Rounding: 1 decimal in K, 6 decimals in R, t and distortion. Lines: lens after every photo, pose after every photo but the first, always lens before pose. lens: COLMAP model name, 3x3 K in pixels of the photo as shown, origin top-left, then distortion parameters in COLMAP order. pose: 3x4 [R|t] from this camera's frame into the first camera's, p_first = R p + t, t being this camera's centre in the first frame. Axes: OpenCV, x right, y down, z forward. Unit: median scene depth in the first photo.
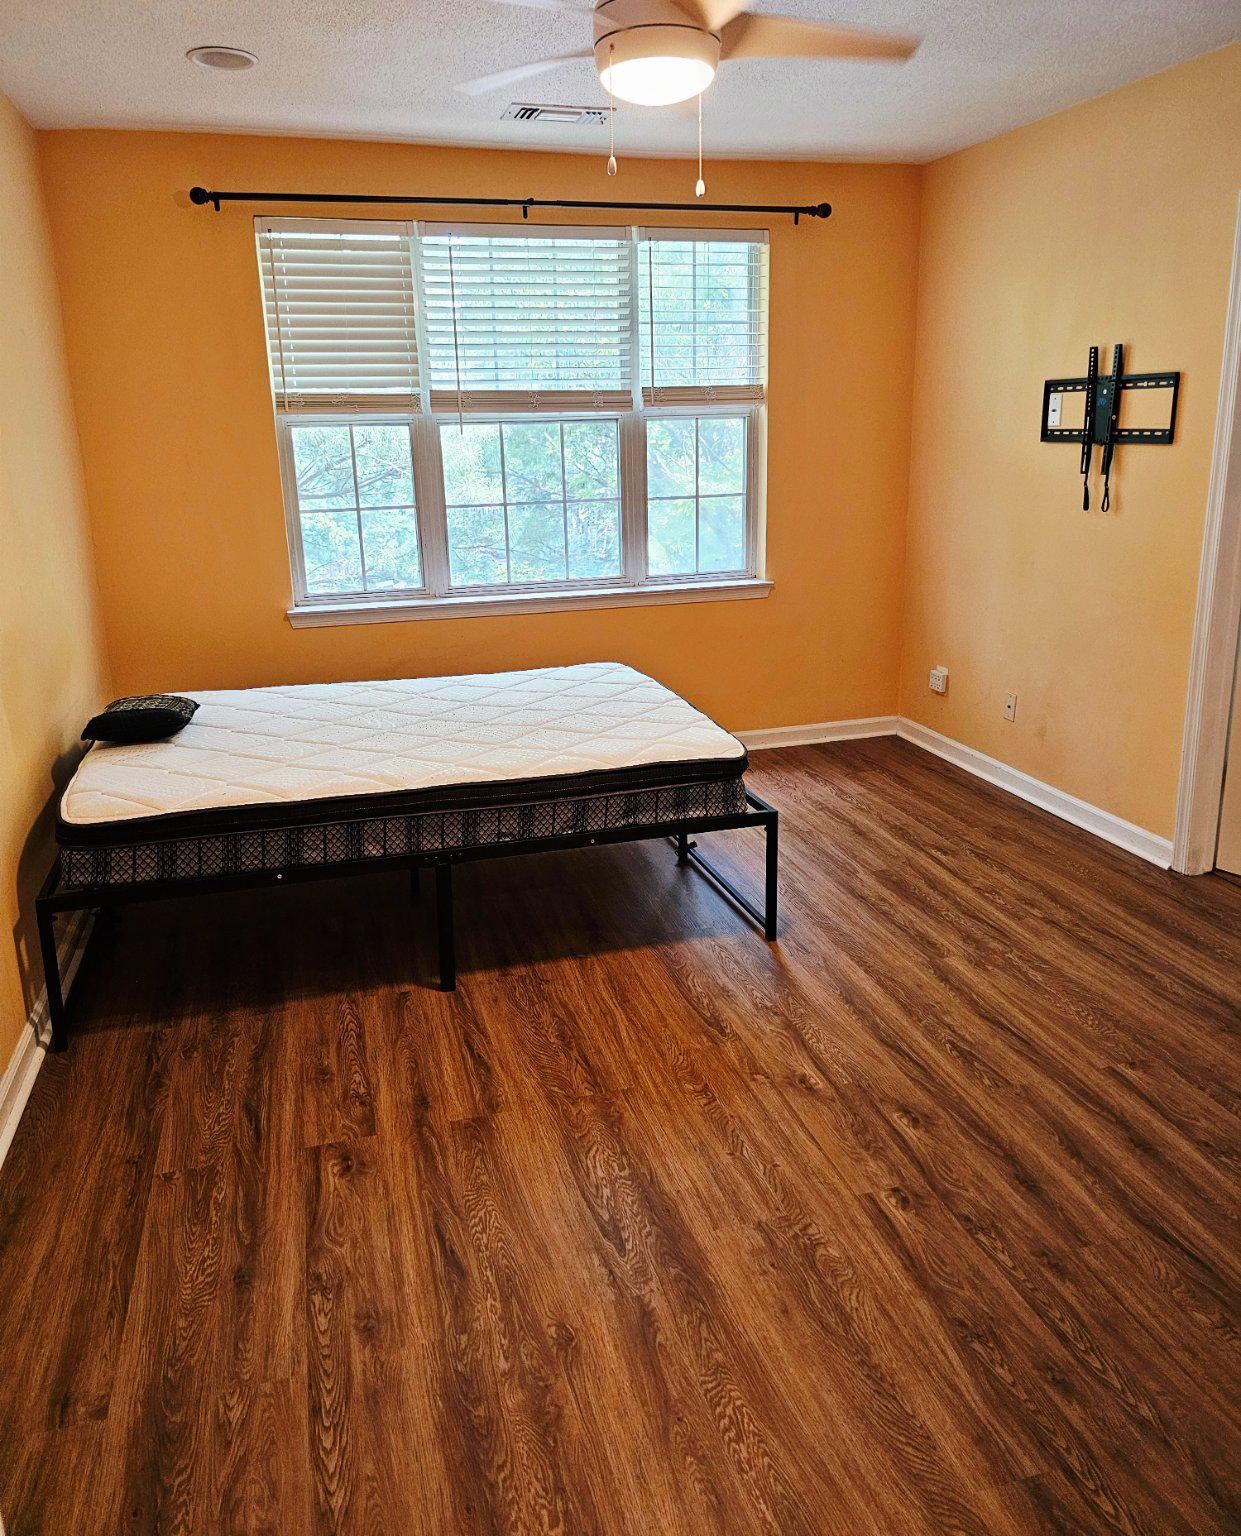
lens RADIAL K [[1125.7, 0, 636.2], [0, 1125.7, 675.9], [0, 0, 1]] dist [0.041747, -0.032117]
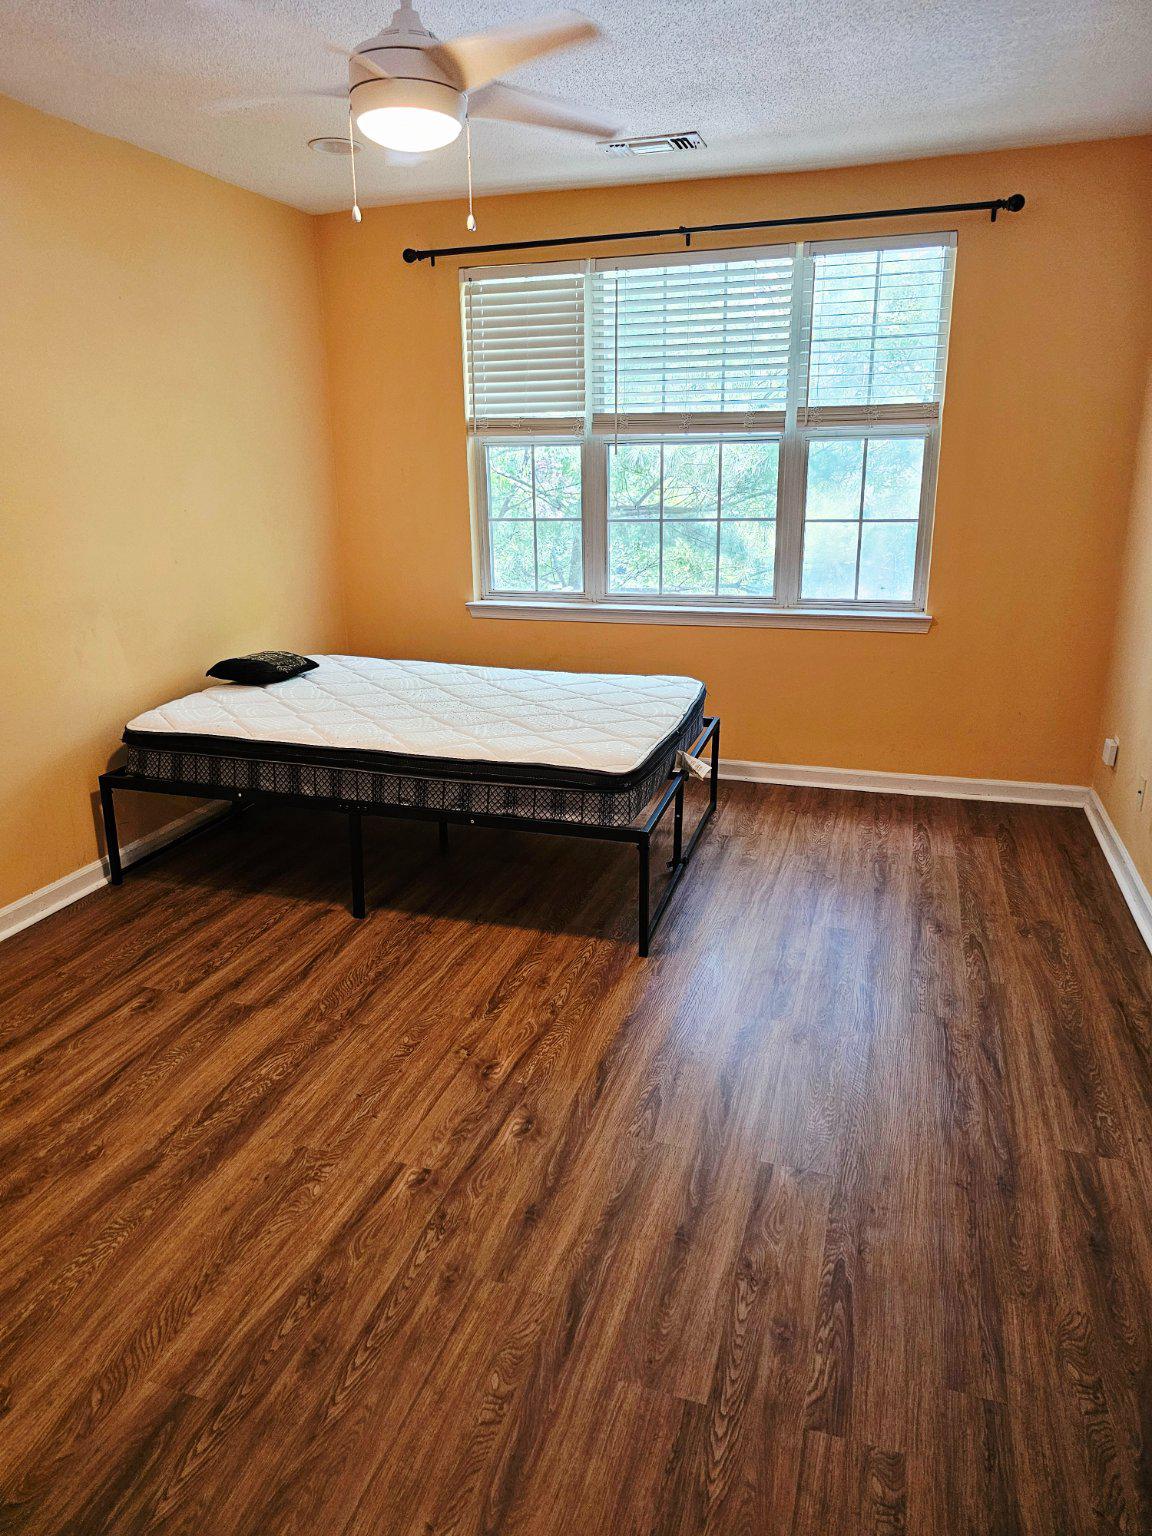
lens RADIAL K [[1061.2, 0, 567.0], [0, 1061.2, 726.2], [0, 0, 1]] dist [0.044703, -0.029814]
pose [[0.826724, 0.151304, -0.541881, 0.625540], [-0.128513, 0.988481, 0.079938, -0.045847], [0.547734, 0.003552, 0.836645, 0.172695]]
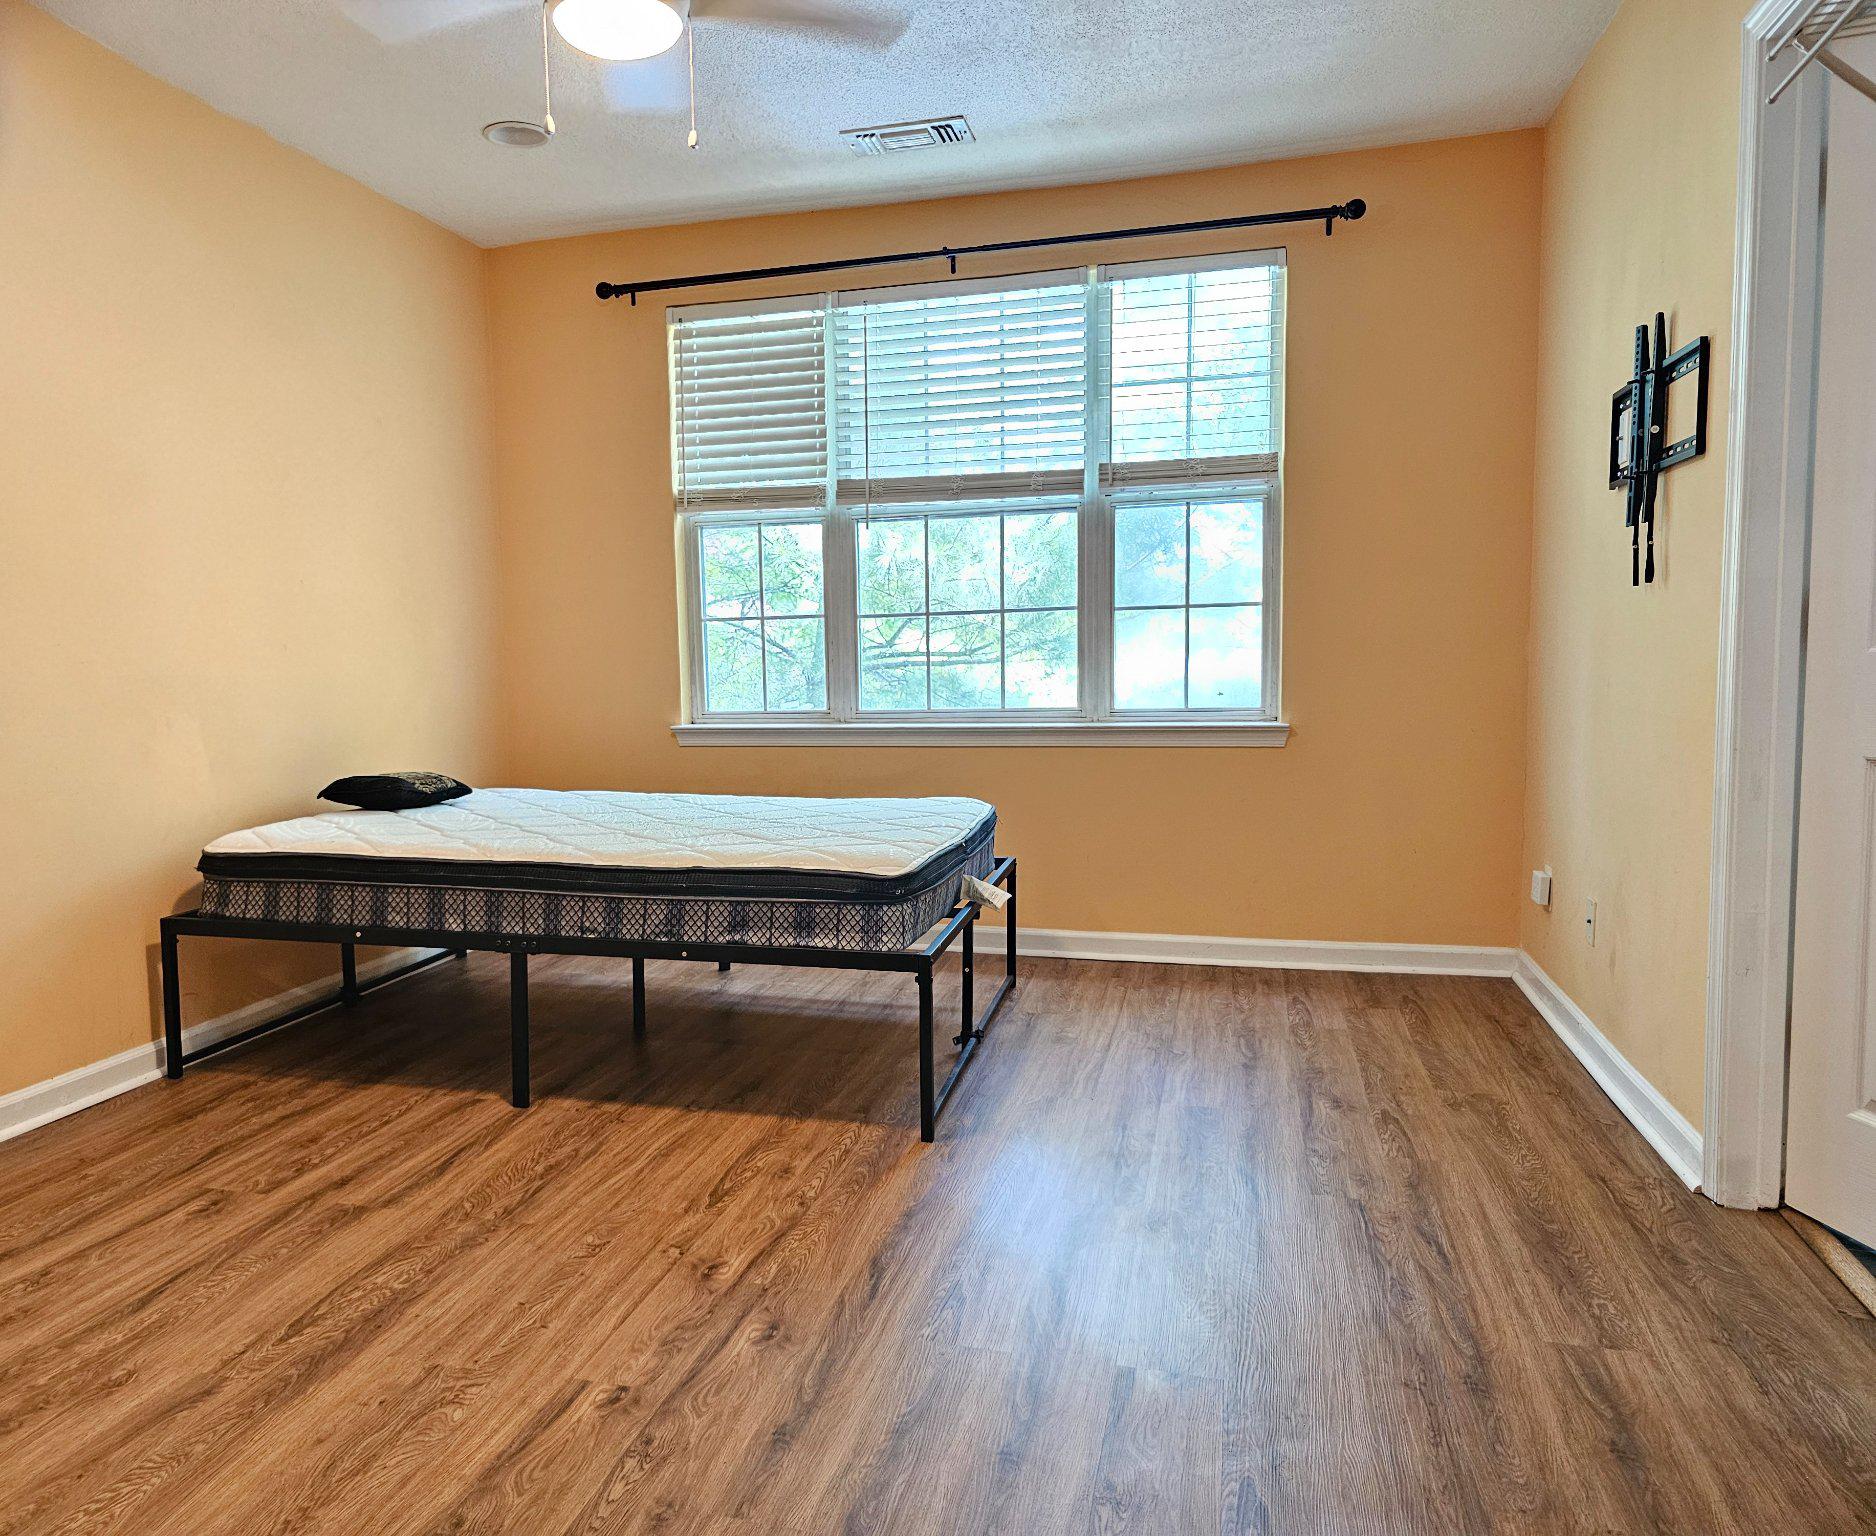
lens RADIAL K [[1412.4, 0, 835.9], [0, 1412.4, 750.3], [0, 0, 1]] dist [0.032839, -0.020971]
pose [[0.844062, 0.041936, -0.534603, 0.613919], [-0.116385, 0.987500, -0.106293, 0.101907], [0.523463, 0.151937, 0.838392, 0.194404]]
